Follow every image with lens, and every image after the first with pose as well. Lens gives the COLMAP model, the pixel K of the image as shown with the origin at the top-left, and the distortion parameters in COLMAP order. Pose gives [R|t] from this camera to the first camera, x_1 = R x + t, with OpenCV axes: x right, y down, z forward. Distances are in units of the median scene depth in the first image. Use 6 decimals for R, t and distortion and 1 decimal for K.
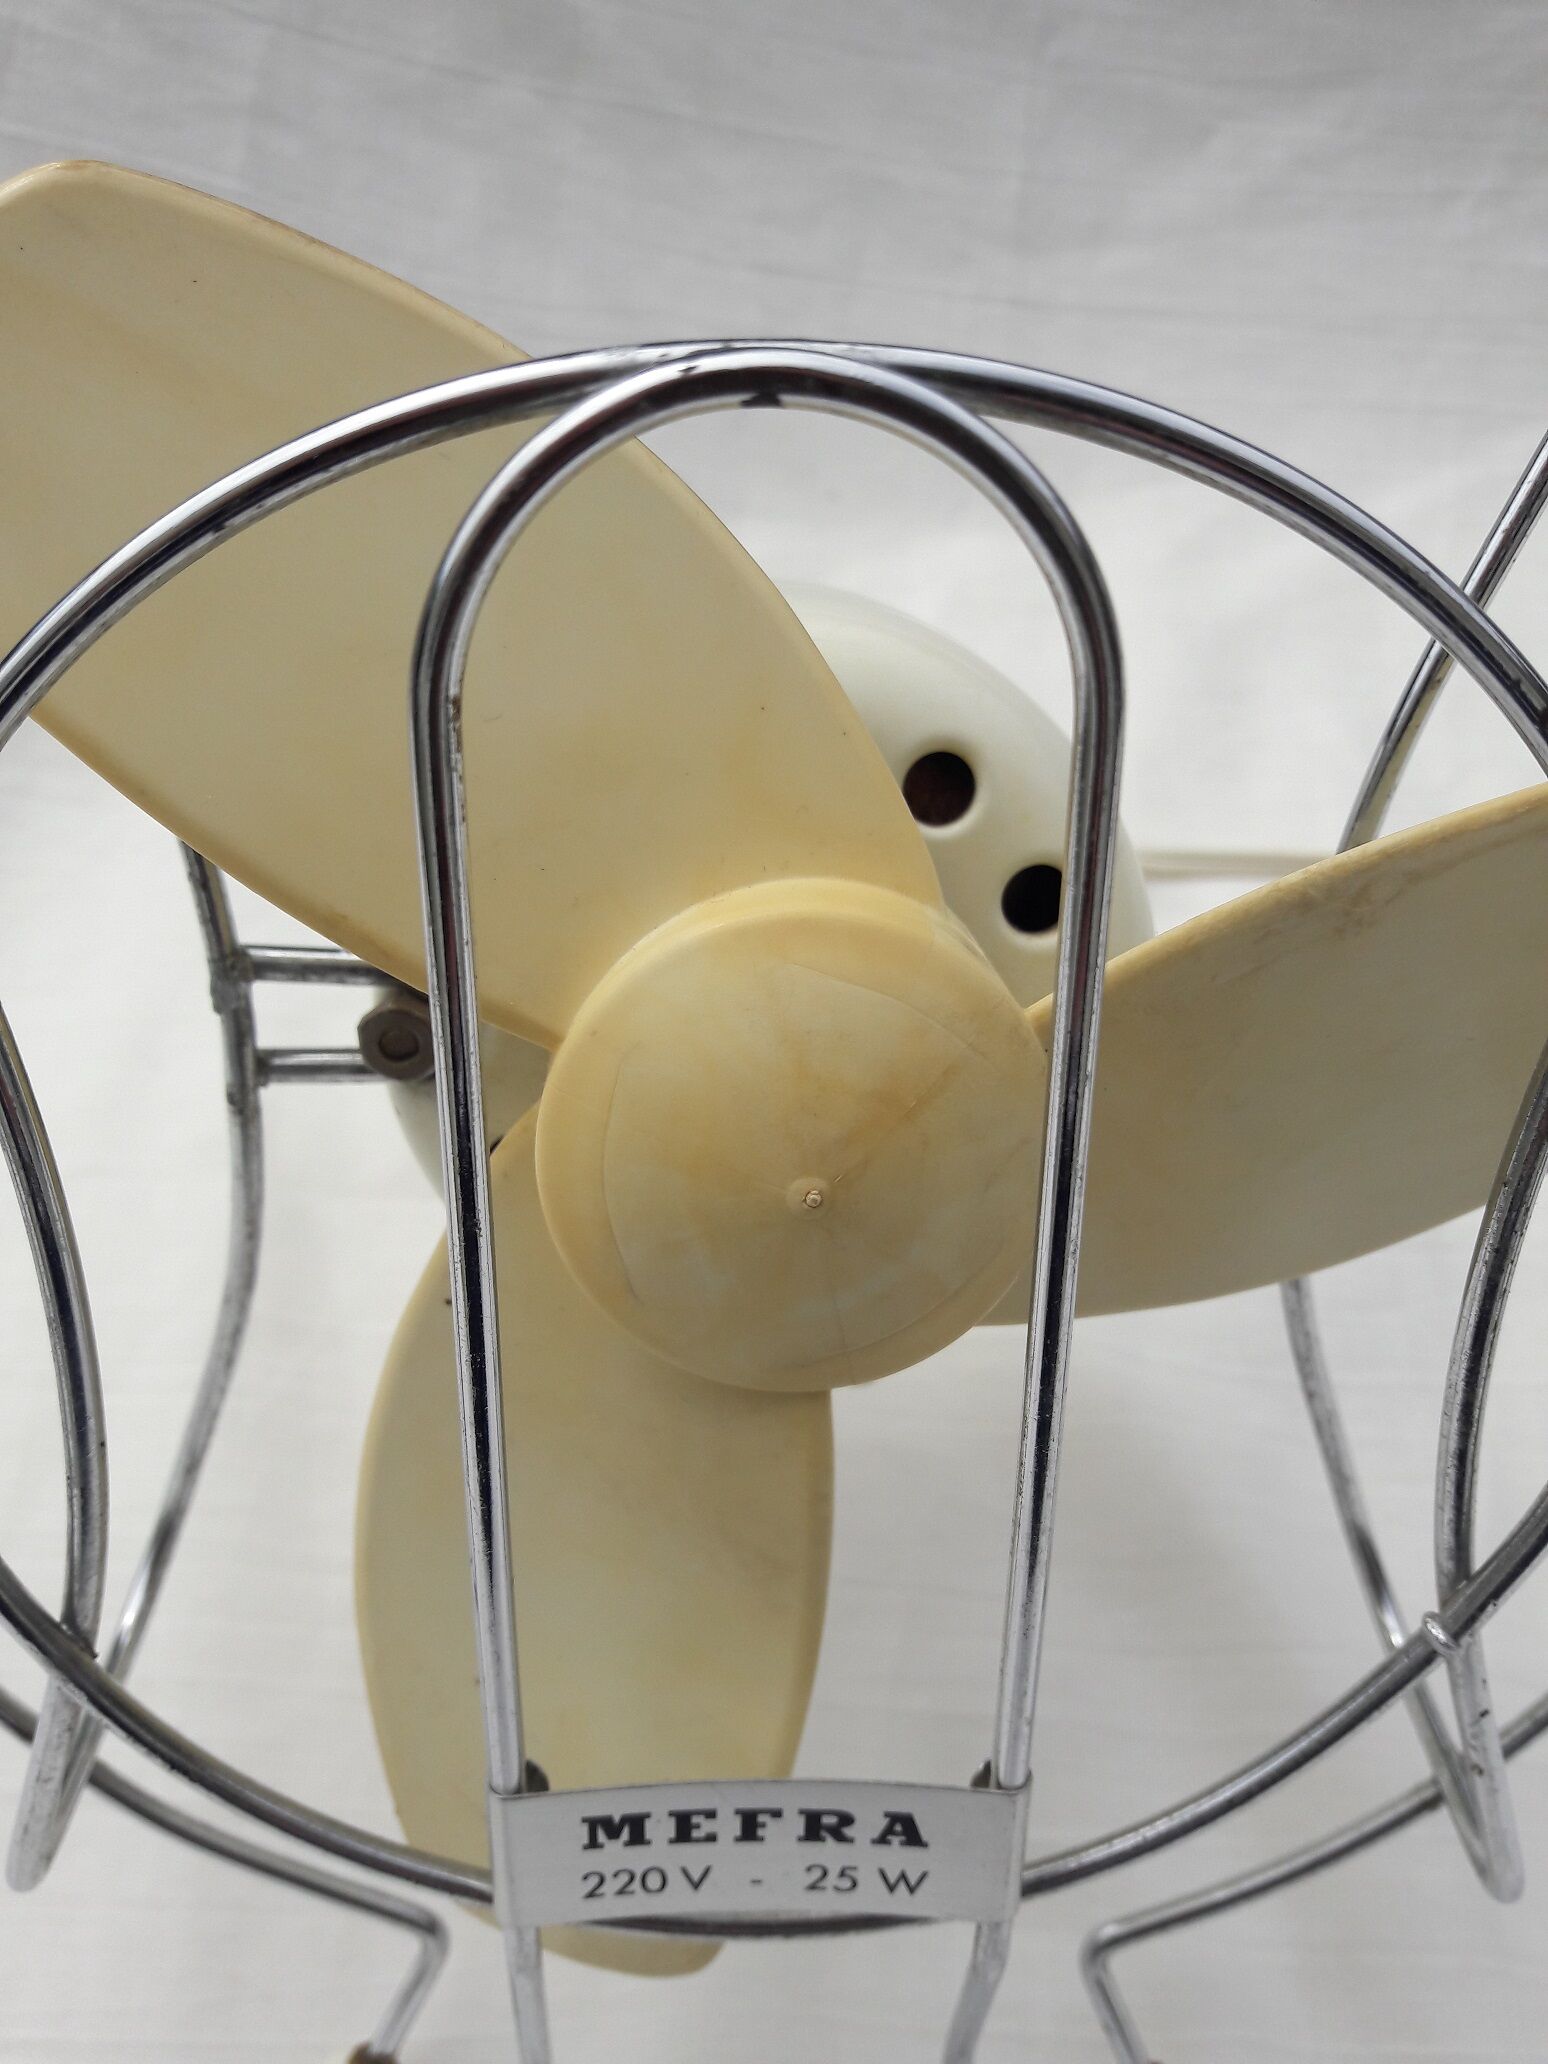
lens RADIAL K [[1902.1, 0, 736.9], [0, 1902.1, 1077.6], [0, 0, 1]] dist [0.000980, -0.003327]
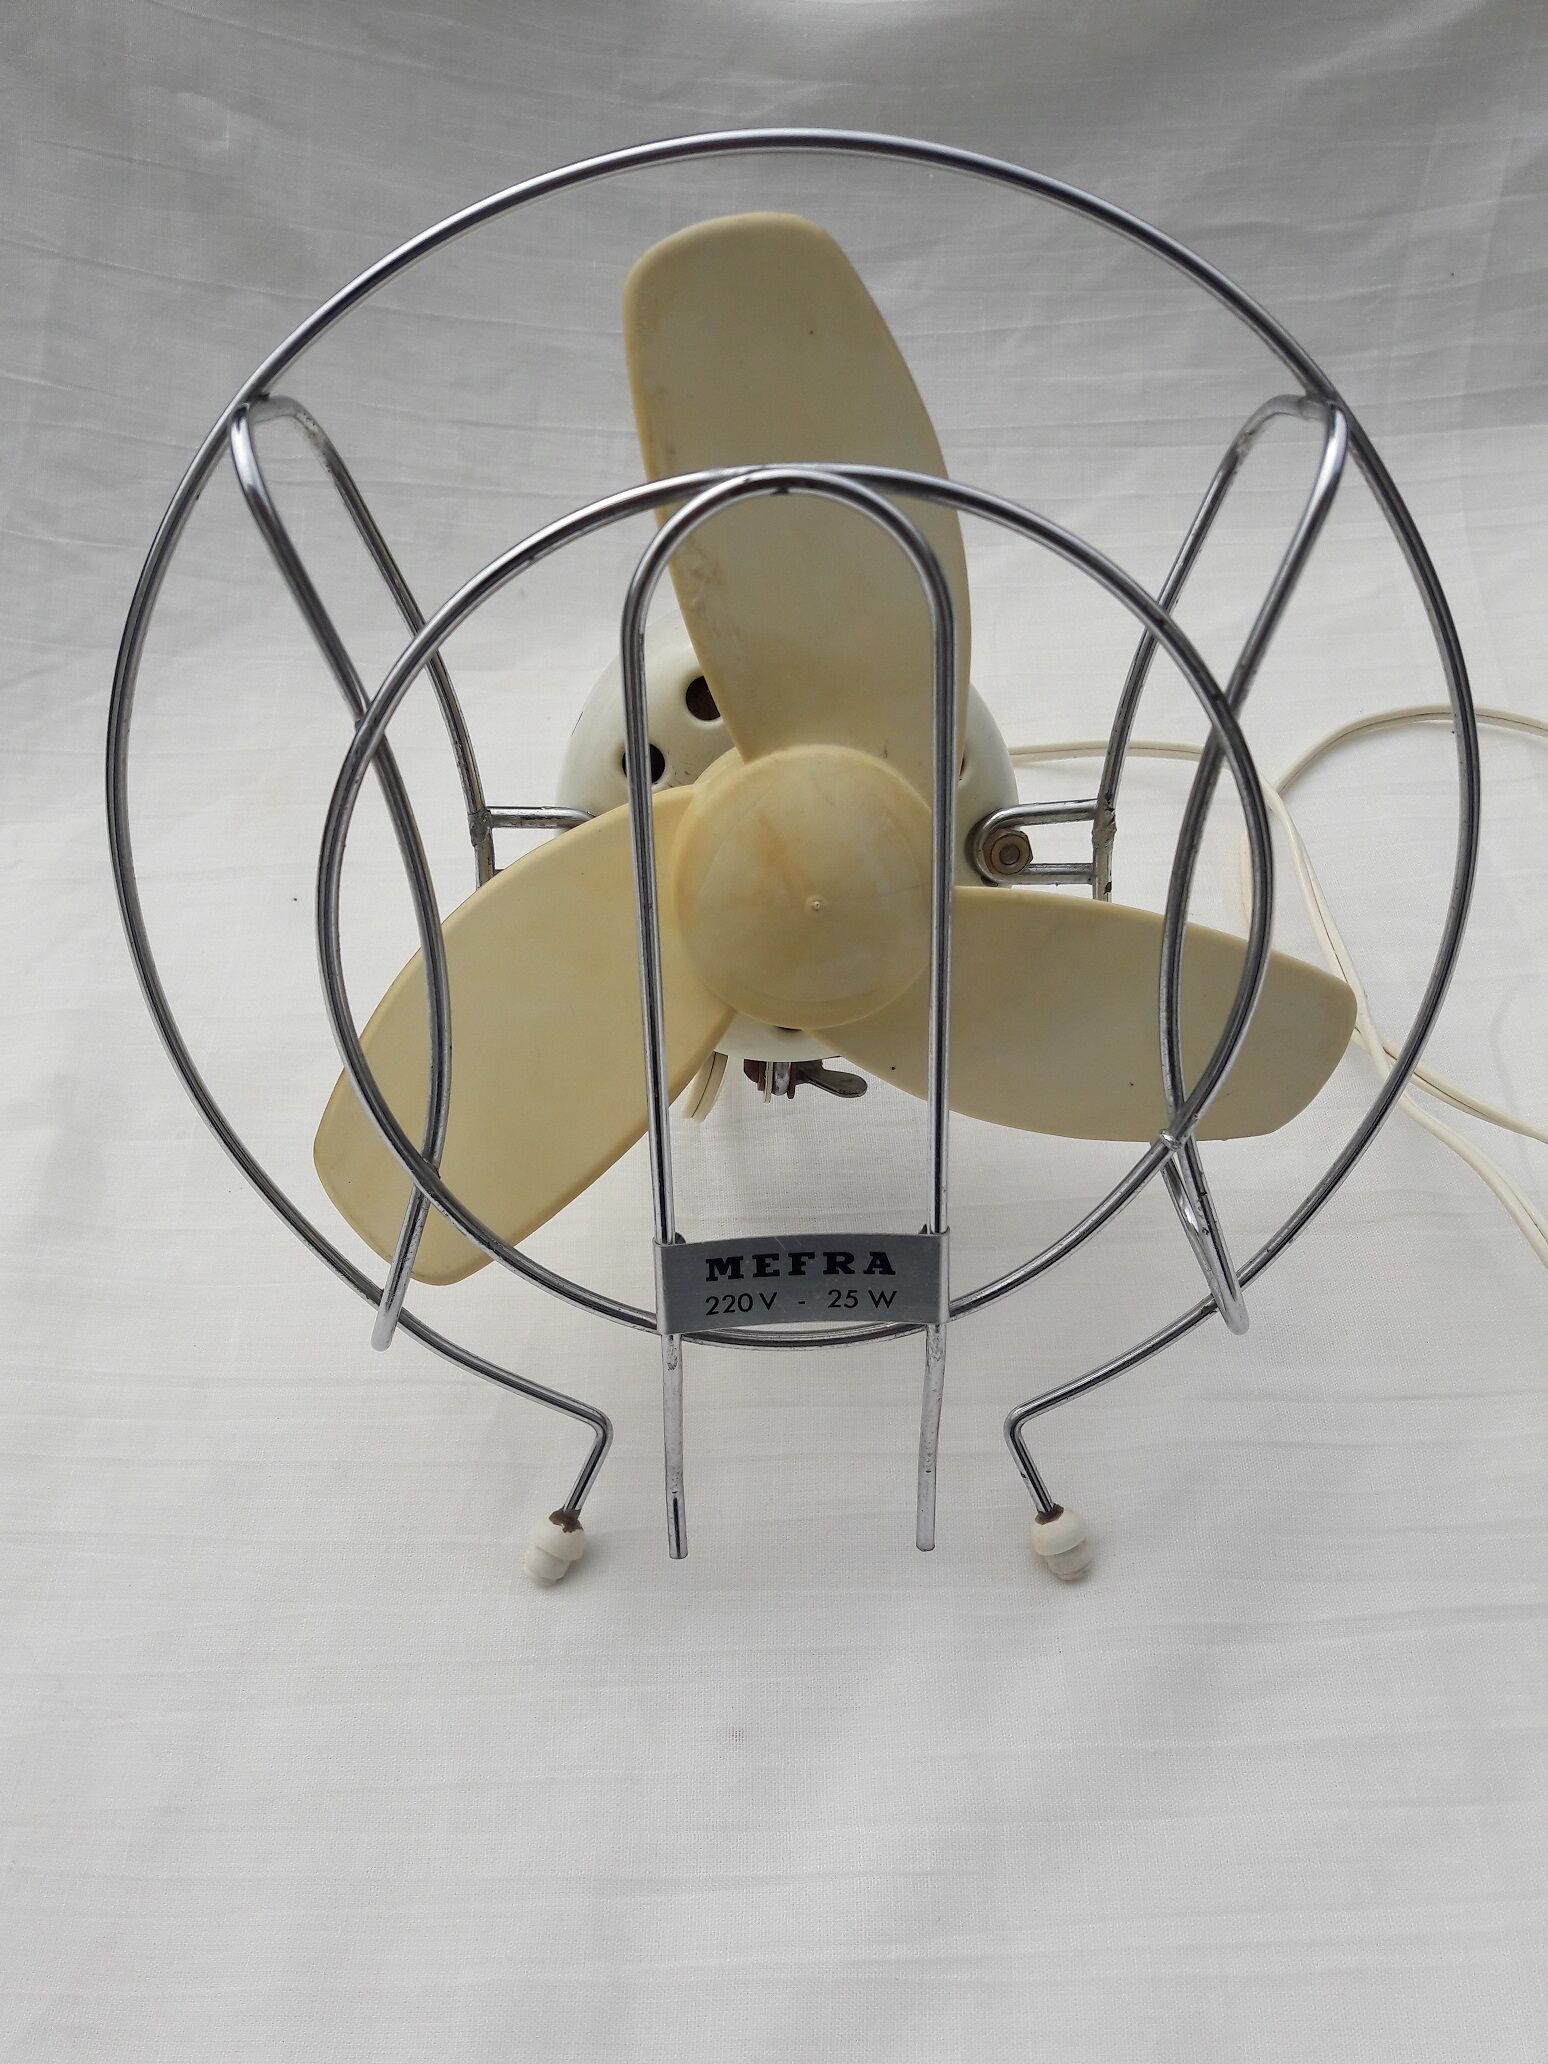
lens RADIAL K [[1802.2, 0, 774.0], [0, 1802.2, 1032.0], [0, 0, 1]] dist [0.011663, -0.011284]
pose [[0.996775, -0.053178, 0.060089, -0.106780], [0.057602, 0.995560, -0.074447, 0.299081], [-0.055863, 0.077668, 0.995413, -0.730029]]
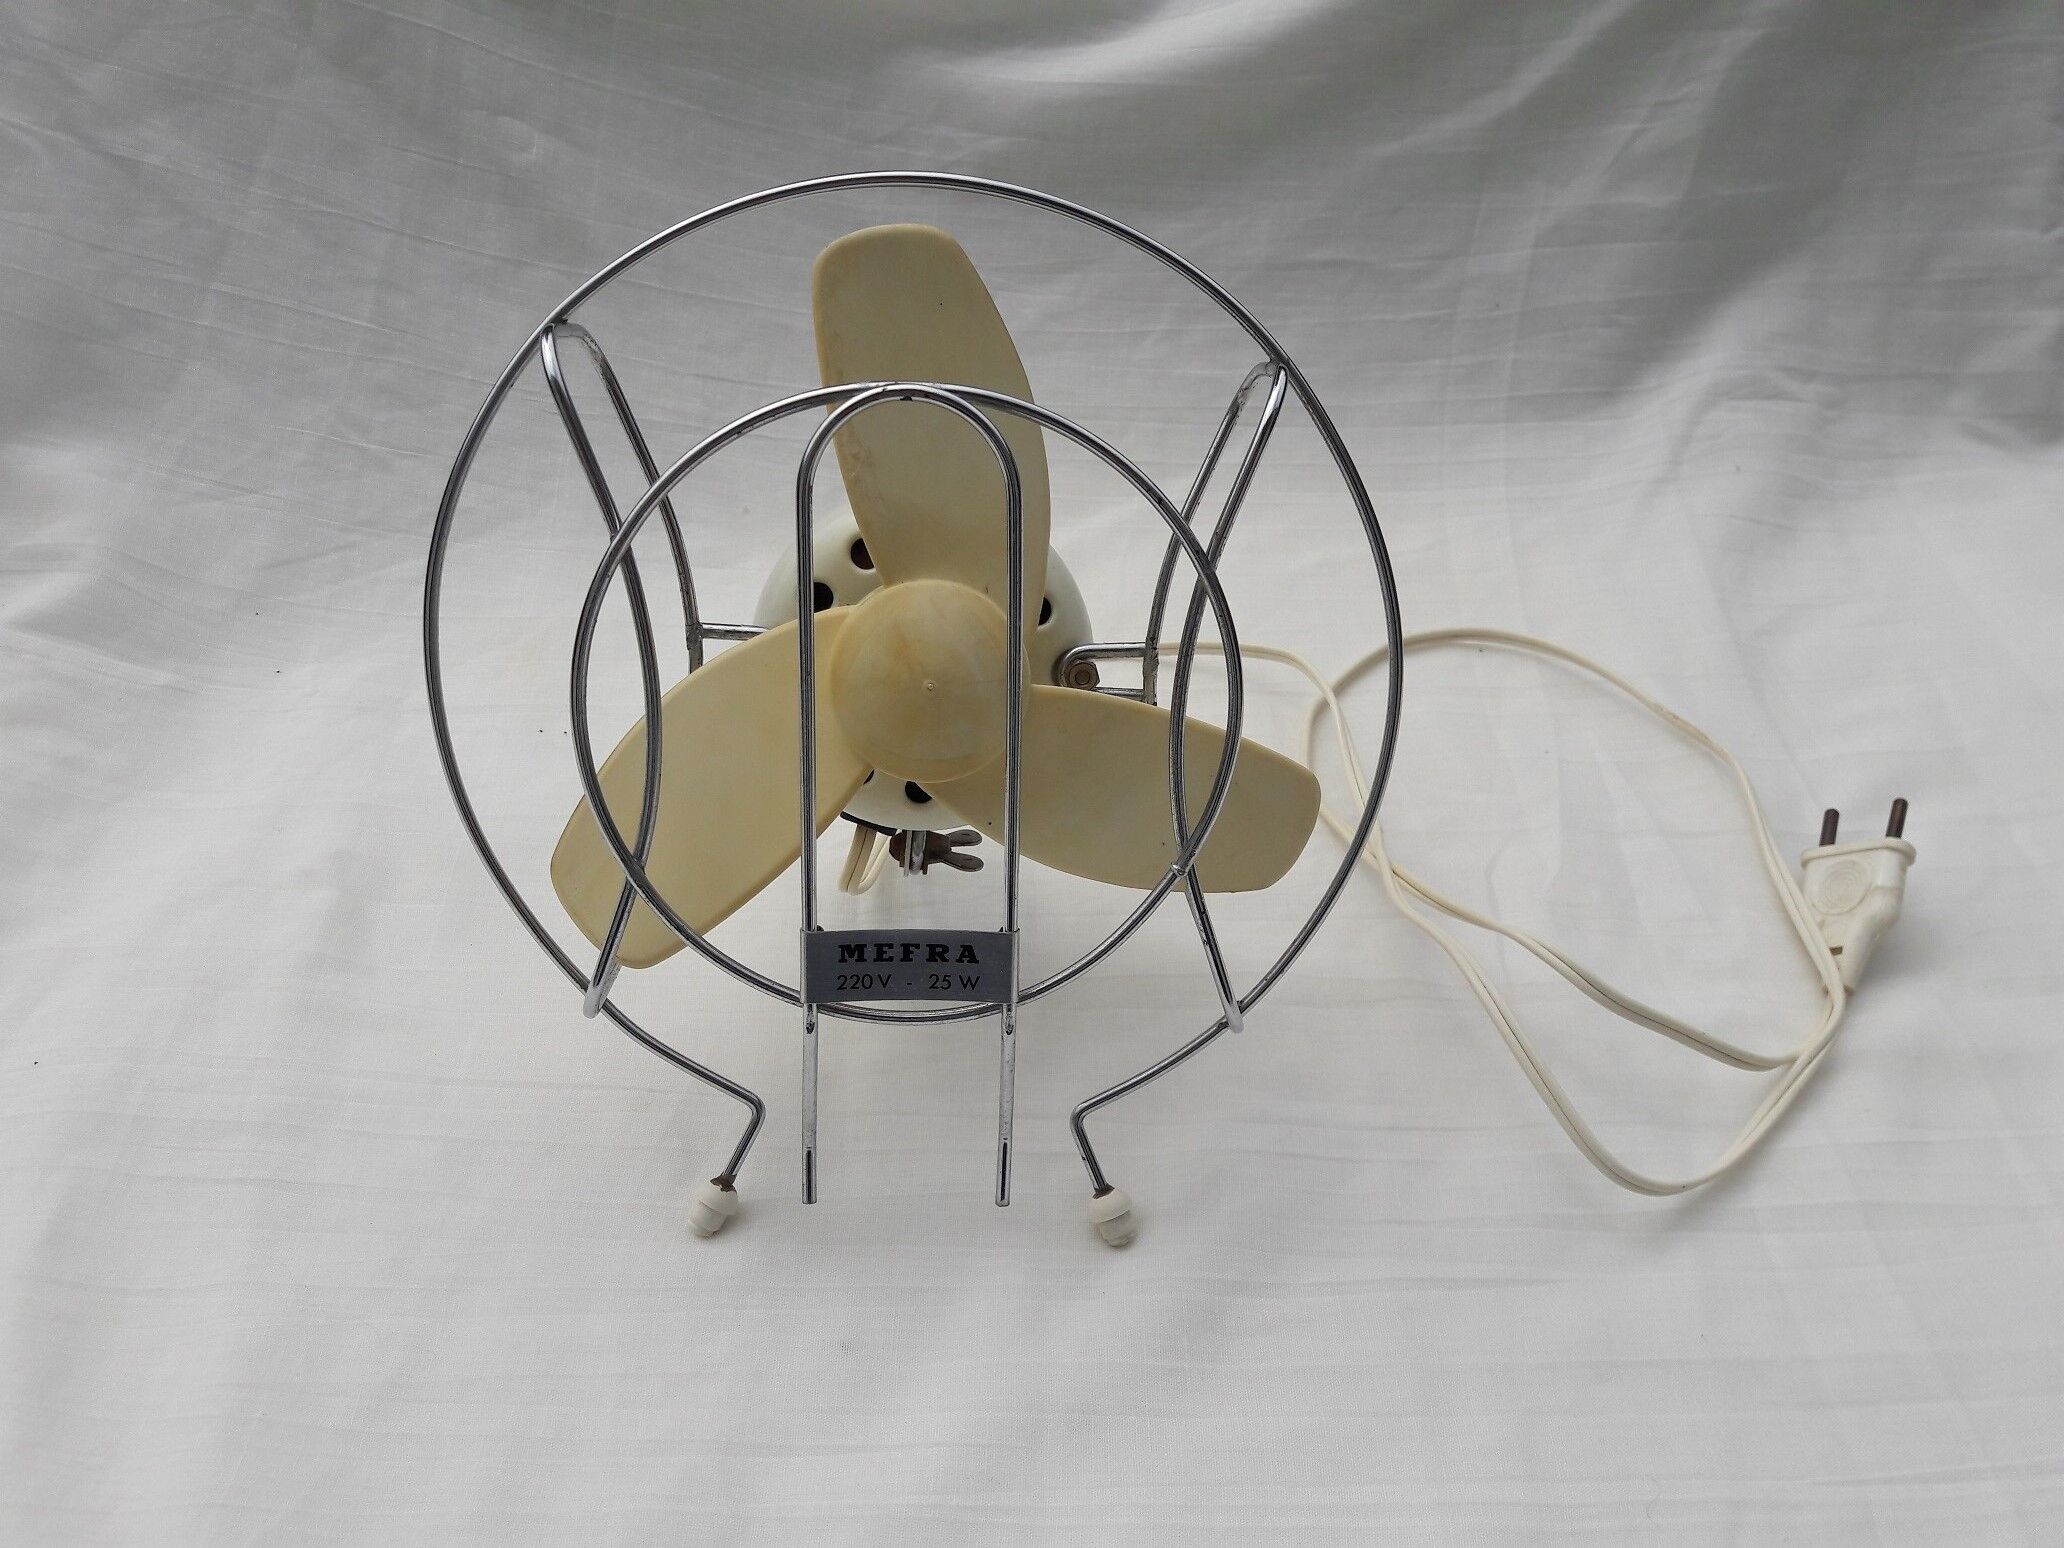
lens RADIAL K [[1923.0, 0, 1101.3], [0, 1923.0, 769.6], [0, 0, 1]] dist [0.138828, -0.357669]
pose [[0.994474, -0.000867, 0.104976, -0.004224], [0.025431, 0.972172, -0.232882, 0.751556], [-0.101853, 0.234265, 0.966823, -1.514086]]
